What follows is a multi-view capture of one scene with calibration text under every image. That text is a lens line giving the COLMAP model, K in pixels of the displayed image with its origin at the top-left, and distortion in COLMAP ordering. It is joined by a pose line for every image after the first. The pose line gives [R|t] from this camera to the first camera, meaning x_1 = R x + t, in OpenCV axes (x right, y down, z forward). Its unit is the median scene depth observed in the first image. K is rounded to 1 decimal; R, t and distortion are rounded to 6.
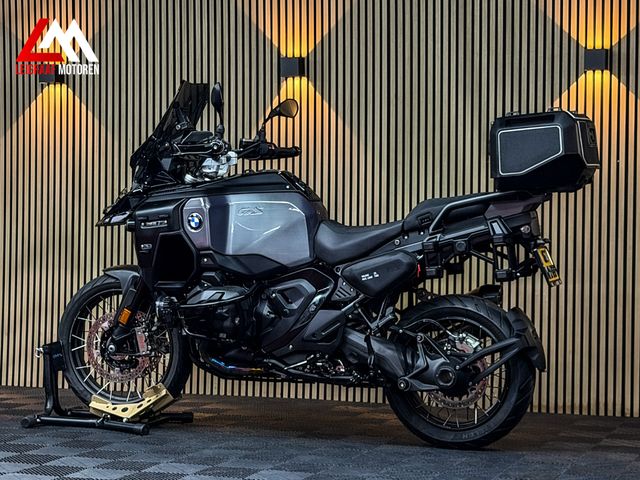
lens RADIAL K [[1434.7, 0, 330.7], [0, 1434.7, 237.3], [0, 0, 1]] dist [0.195393, 0.000000]
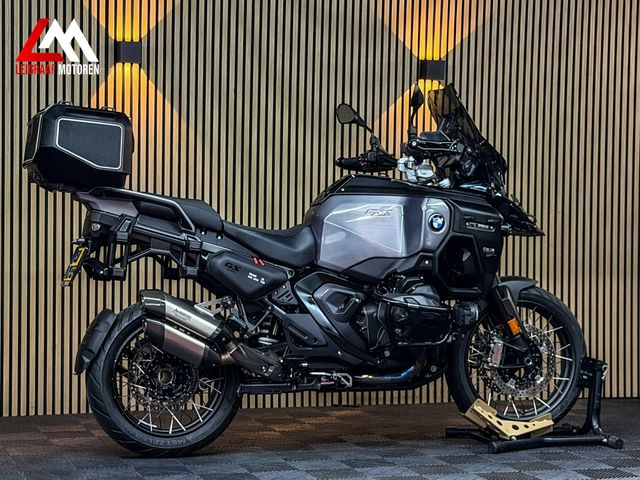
lens RADIAL K [[1463.2, 0, 322.9], [0, 1463.2, 236.5], [0, 0, 1]] dist [0.192968, 0.000000]
pose [[0.786822, -0.008832, 0.617117, -0.612783], [-0.002646, 0.999840, 0.017683, -0.021140], [-0.617174, -0.015547, 0.786673, 0.219169]]
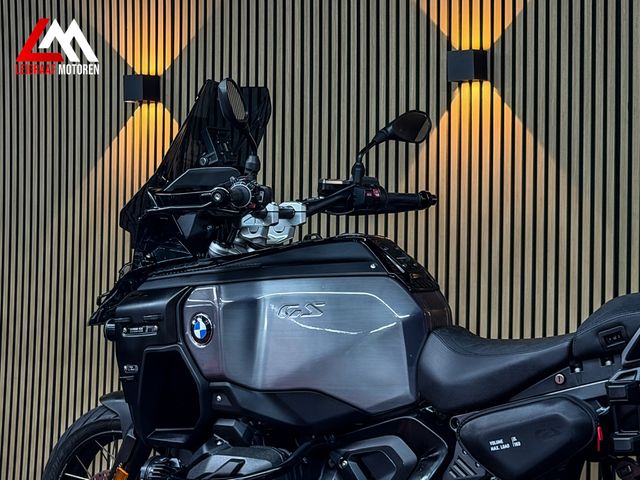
lens RADIAL K [[1445.3, 0, 321.4], [0, 1445.3, 242.1], [0, 0, 1]] dist [0.138454, 0.000000]
pose [[0.968882, 0.003749, -0.247495, 0.084759], [-0.009252, 0.999735, -0.021077, -0.031069], [0.247351, 0.022711, 0.968660, 0.435021]]
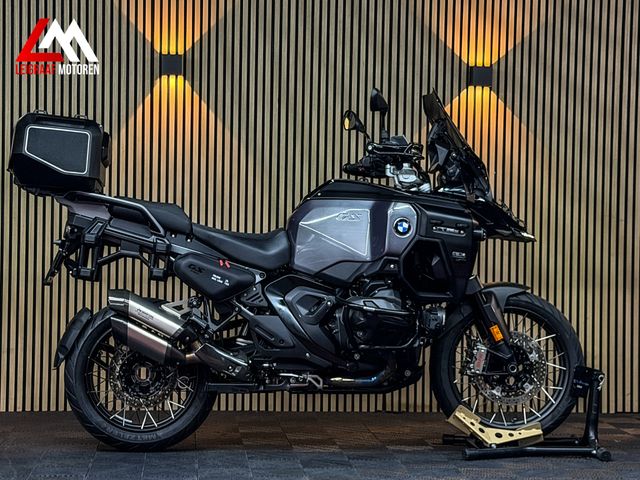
lens RADIAL K [[1463.2, 0, 329.7], [0, 1463.2, 230.2], [0, 0, 1]] dist [0.192968, 0.000000]
pose [[0.901355, 0.004032, 0.433062, -0.426517], [-0.005903, 0.999978, 0.002975, -0.013936], [-0.433041, -0.005238, 0.901359, 0.086118]]
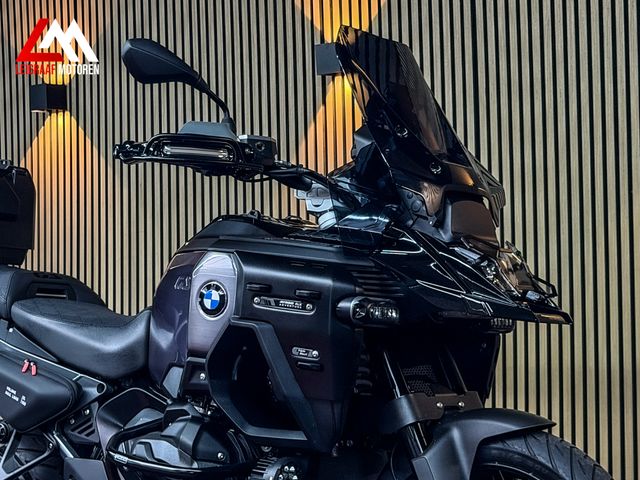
lens RADIAL K [[1463.2, 0, 319.7], [0, 1463.2, 238.5], [0, 0, 1]] dist [0.192968, 0.000000]
pose [[0.945496, -0.032945, -0.323963, 0.210038], [0.018988, 0.998754, -0.046149, -0.010591], [0.325080, 0.037482, 0.944943, 0.463399]]
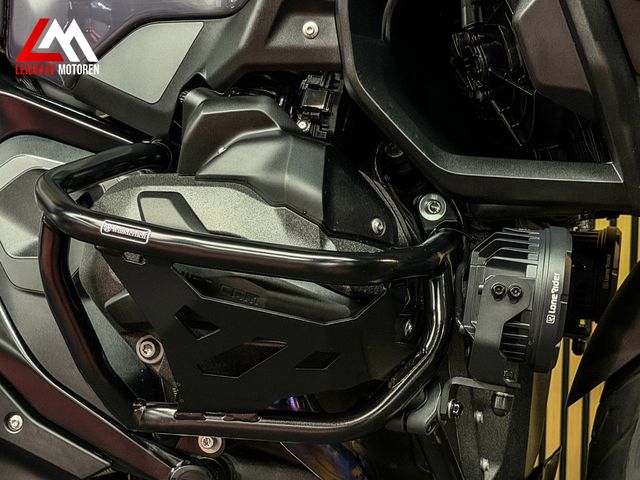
lens RADIAL K [[1463.2, 0, 318.8], [0, 1463.2, 240.6], [0, 0, 1]] dist [0.192968, 0.000000]
pose [[0.996418, 0.003528, 0.084490, -0.000519], [-0.008819, 0.998016, 0.062332, 0.027401], [-0.084102, -0.062854, 0.994473, 0.718990]]
